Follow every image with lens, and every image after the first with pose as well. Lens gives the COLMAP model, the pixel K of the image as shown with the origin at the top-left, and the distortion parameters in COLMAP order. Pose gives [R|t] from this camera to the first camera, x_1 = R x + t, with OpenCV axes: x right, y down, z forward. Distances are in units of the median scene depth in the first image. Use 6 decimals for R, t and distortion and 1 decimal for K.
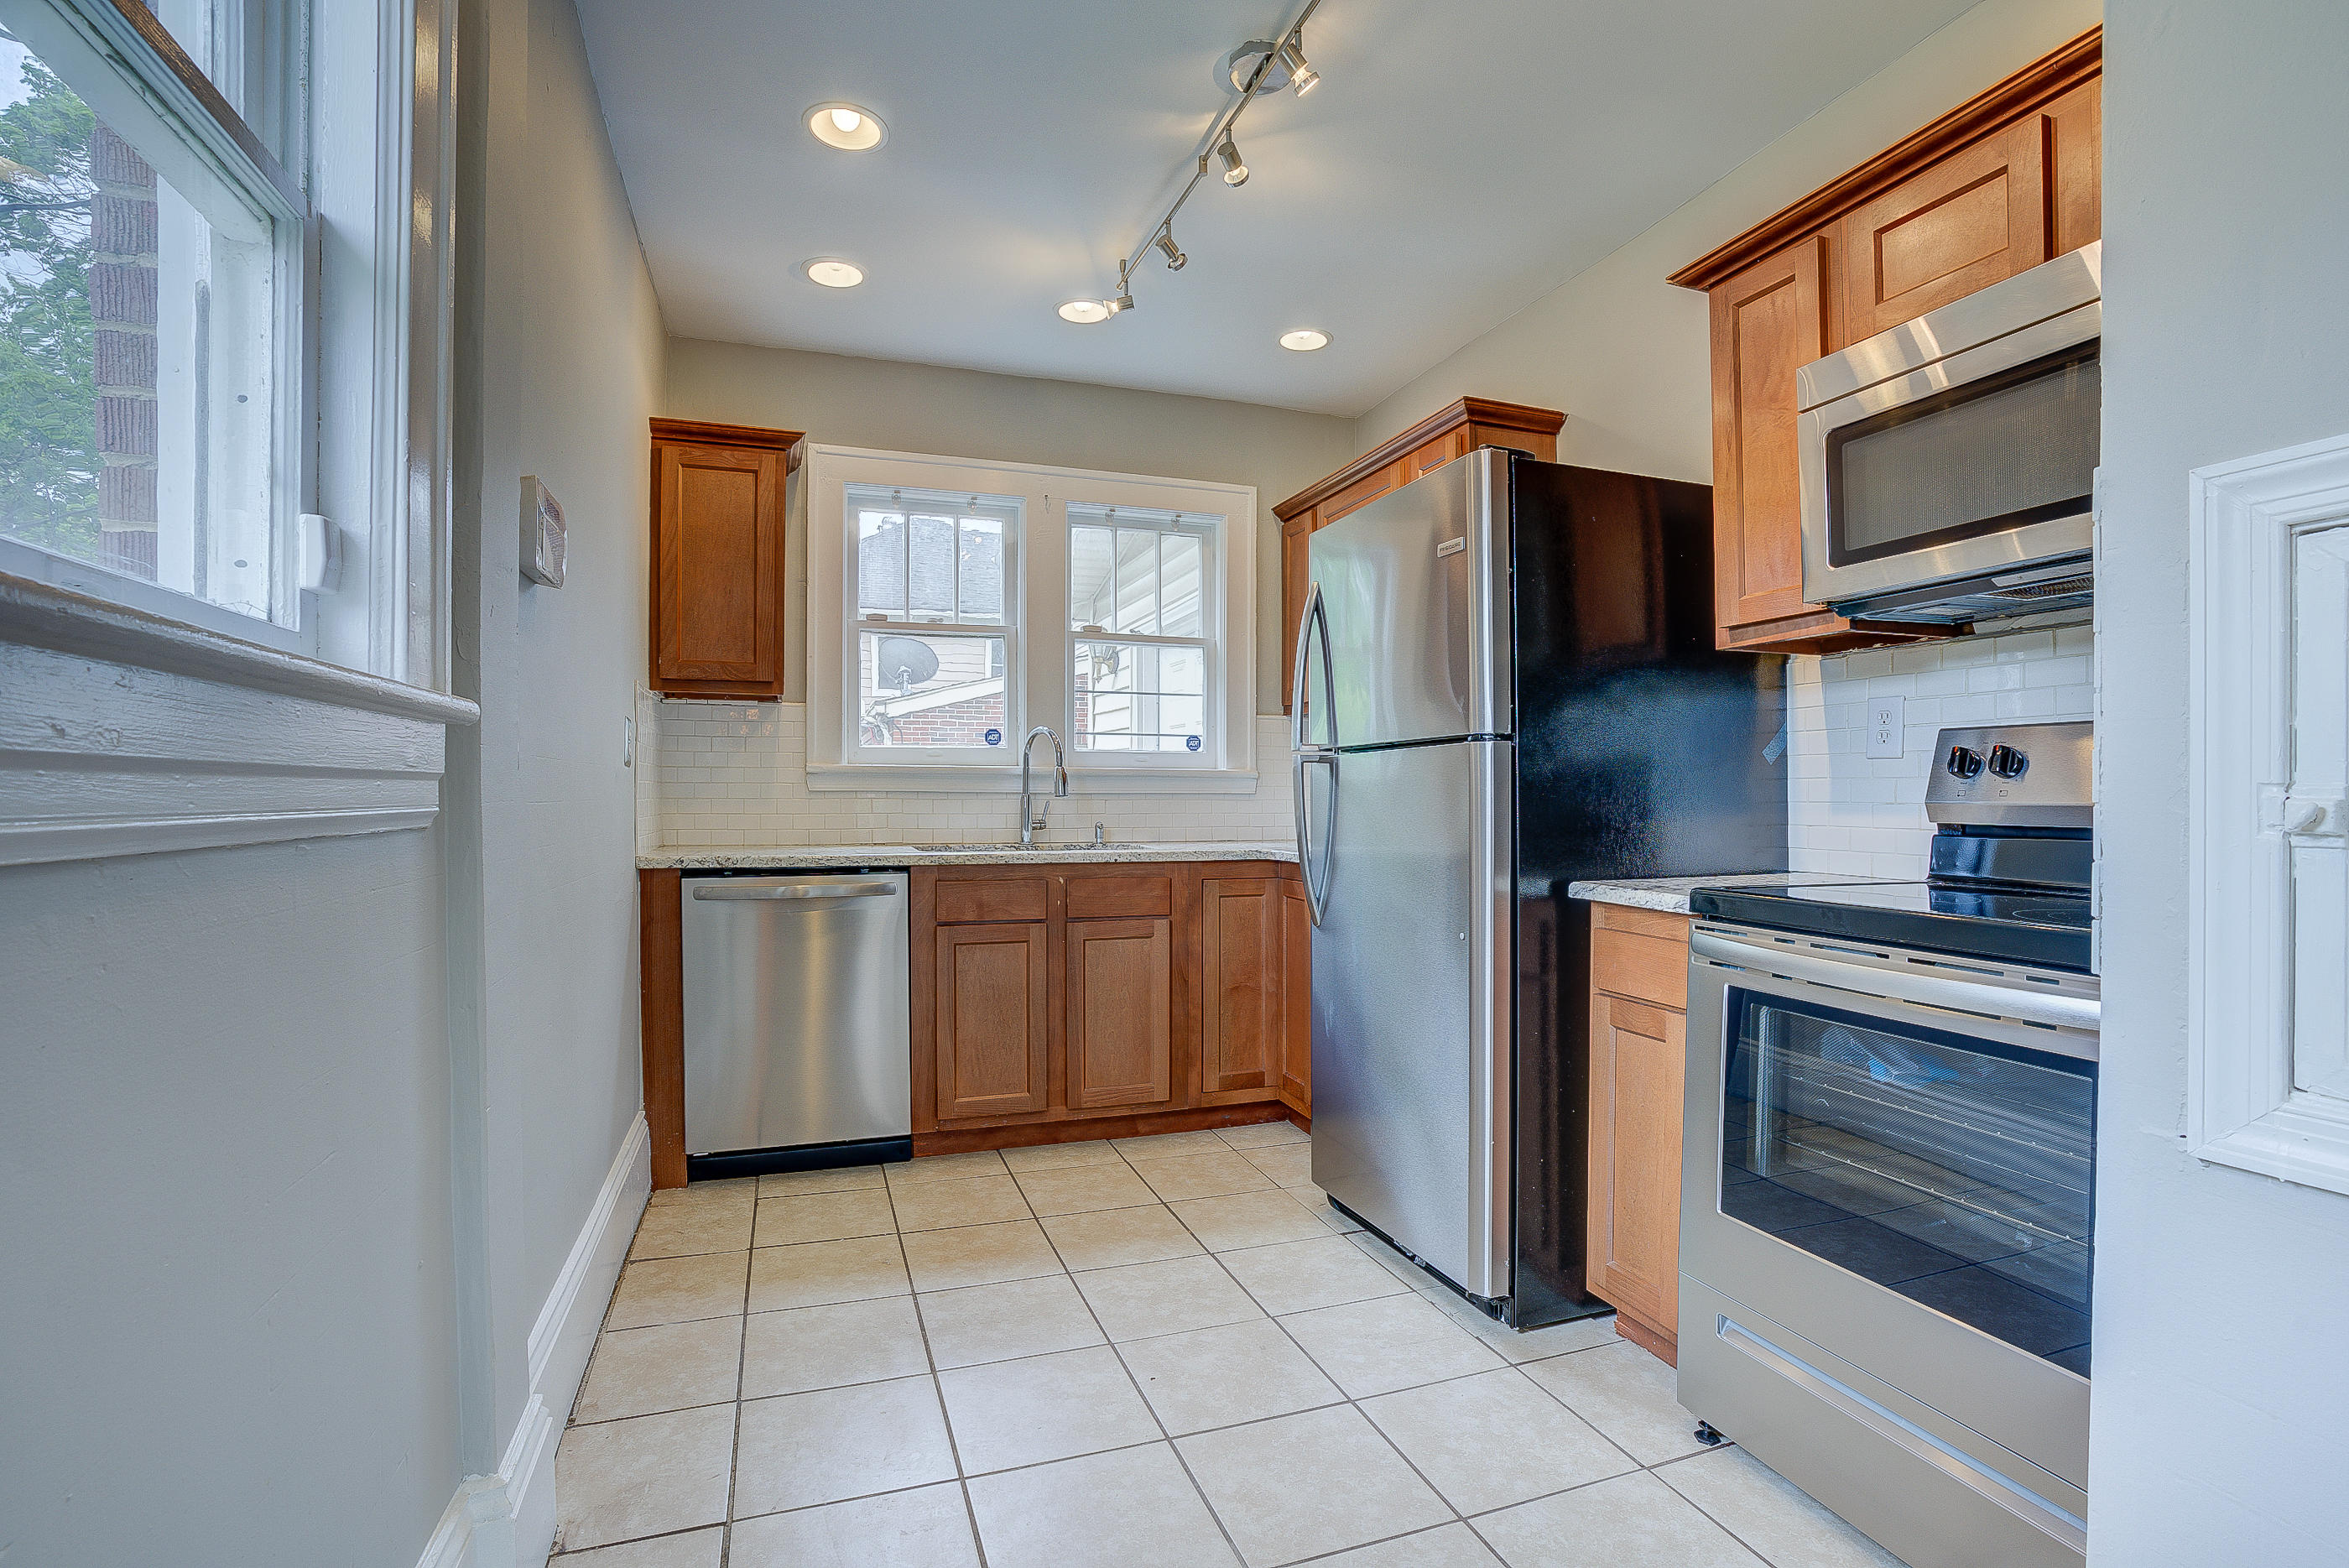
lens RADIAL K [[1131.4, 0, 1182.5], [0, 1131.4, 784.4], [0, 0, 1]] dist [-0.003577, 0.003394]
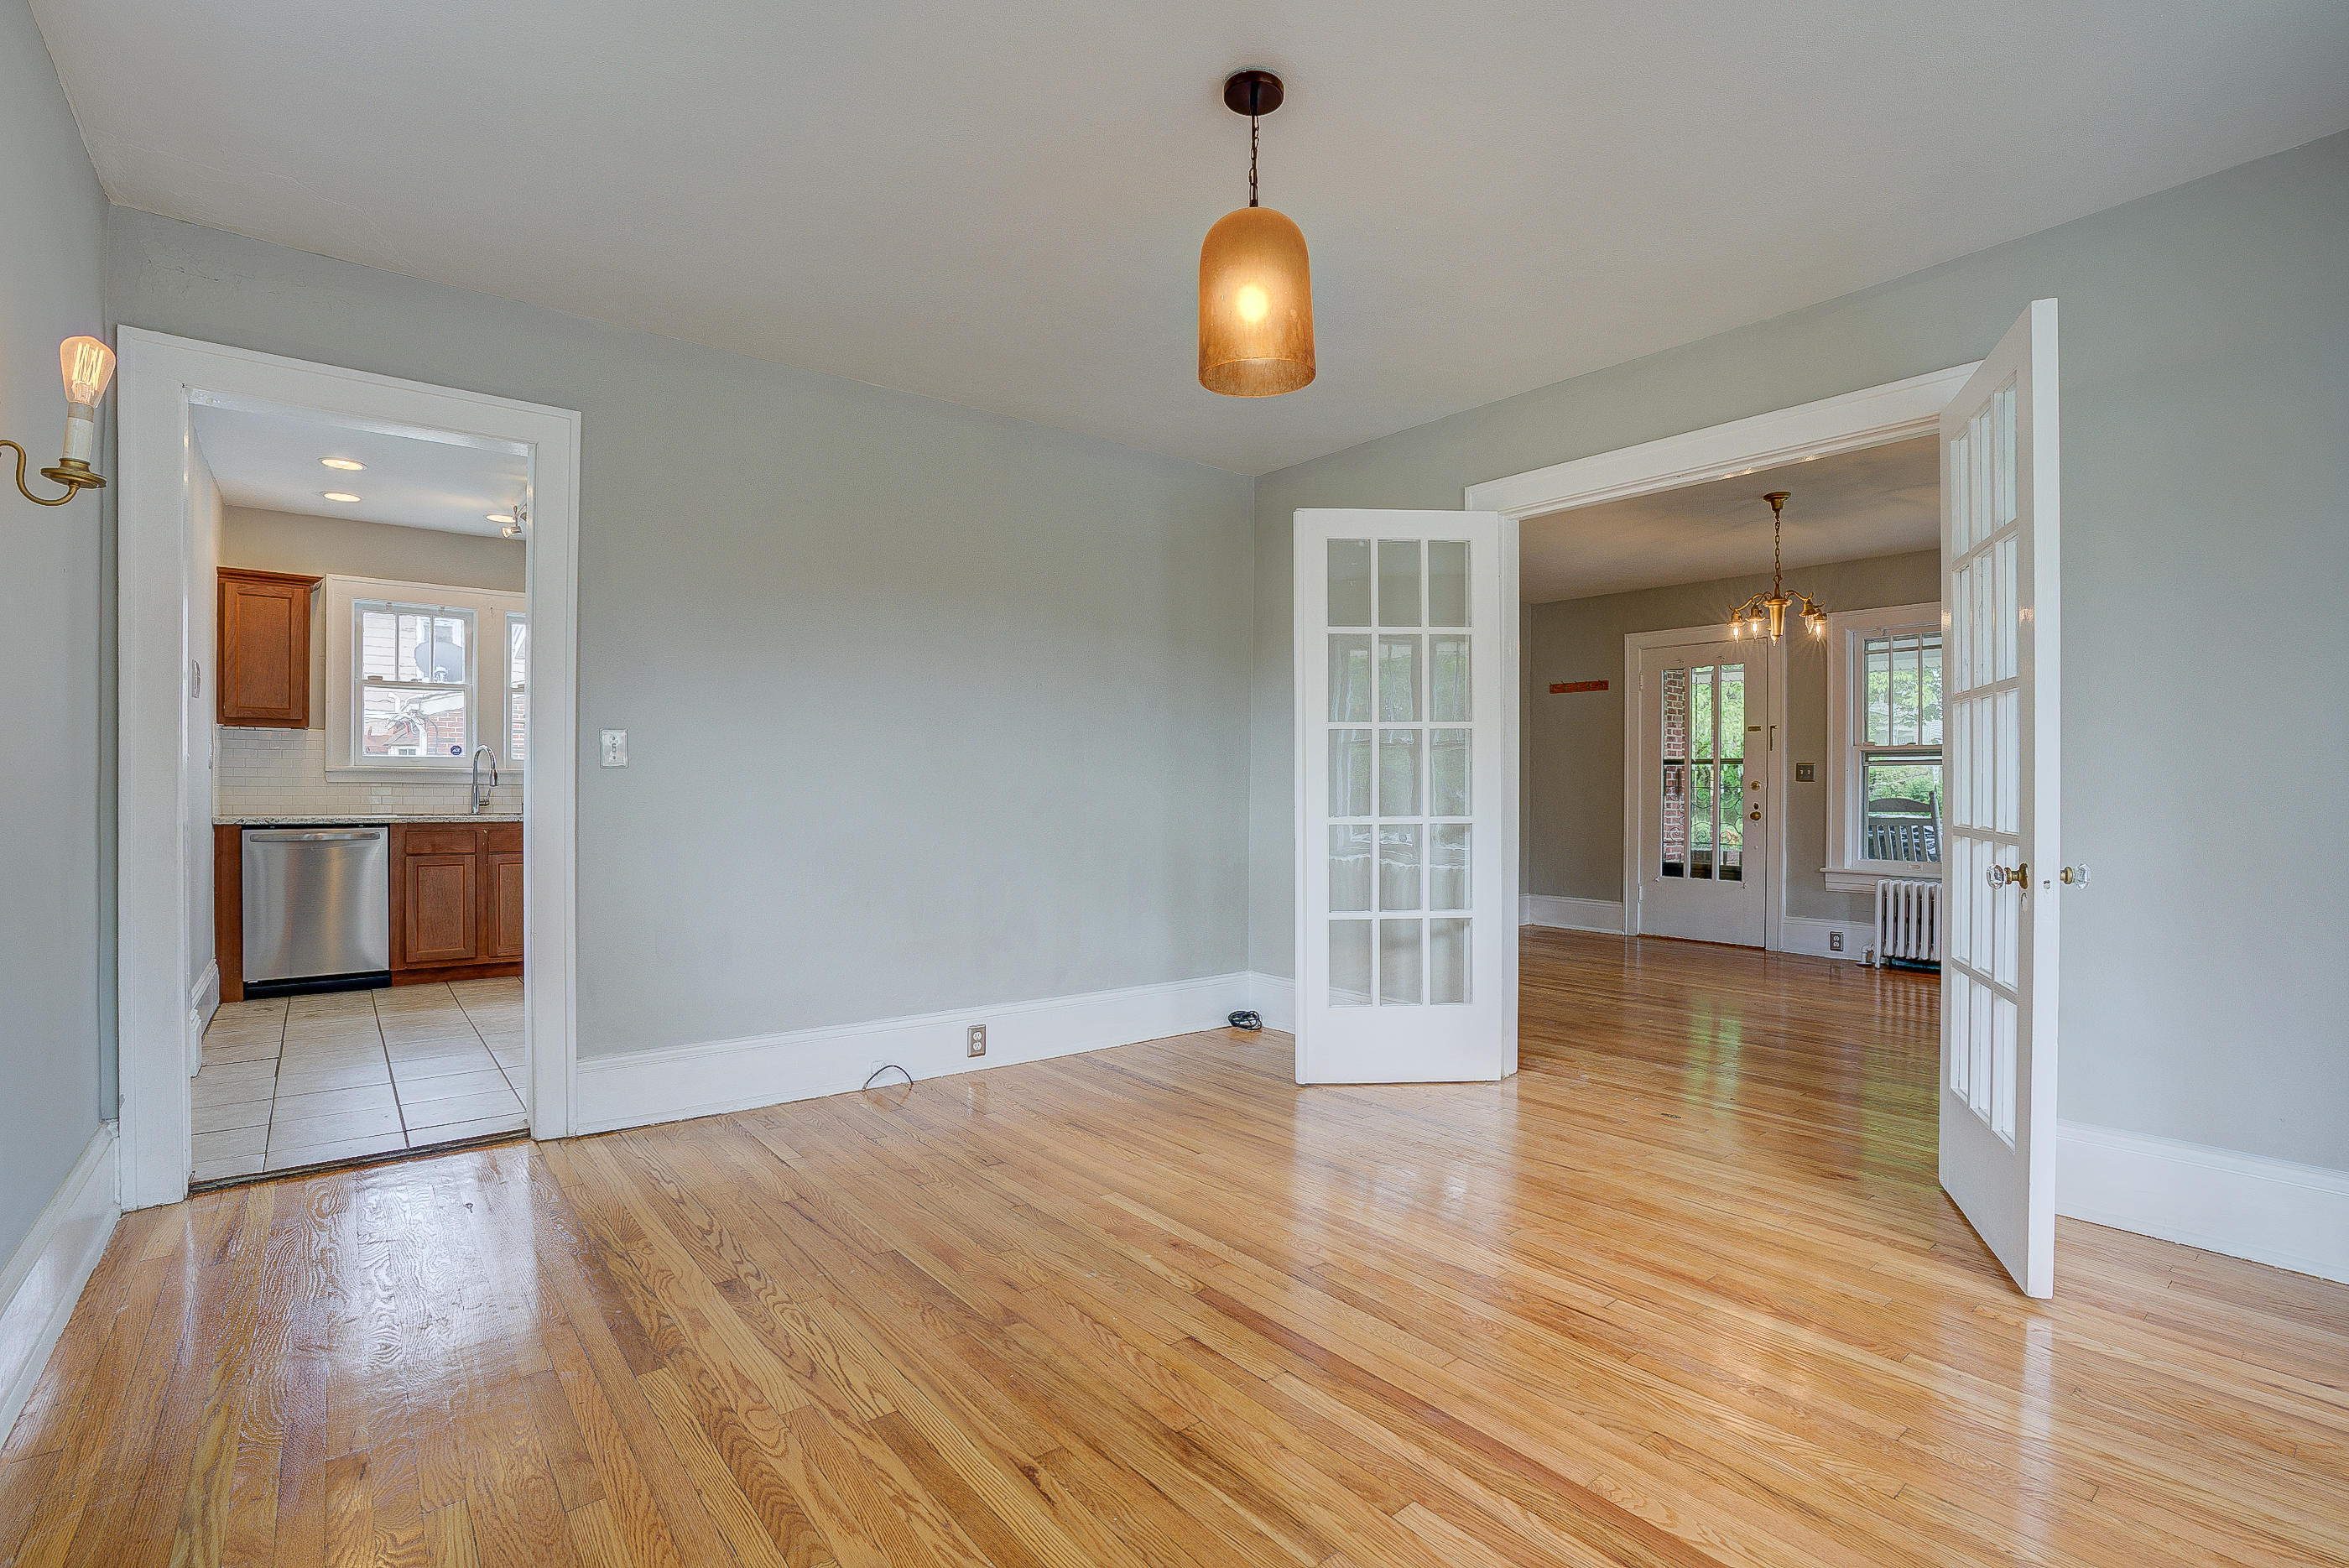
lens RADIAL K [[1131.4, 0, 1164.2], [0, 1131.4, 779.1], [0, 0, 1]] dist [-0.003577, 0.003394]
pose [[0.953895, 0.005726, 0.300087, 0.396078], [-0.006901, 0.999972, 0.002857, -0.013446], [-0.300062, -0.004796, 0.953908, -1.093834]]
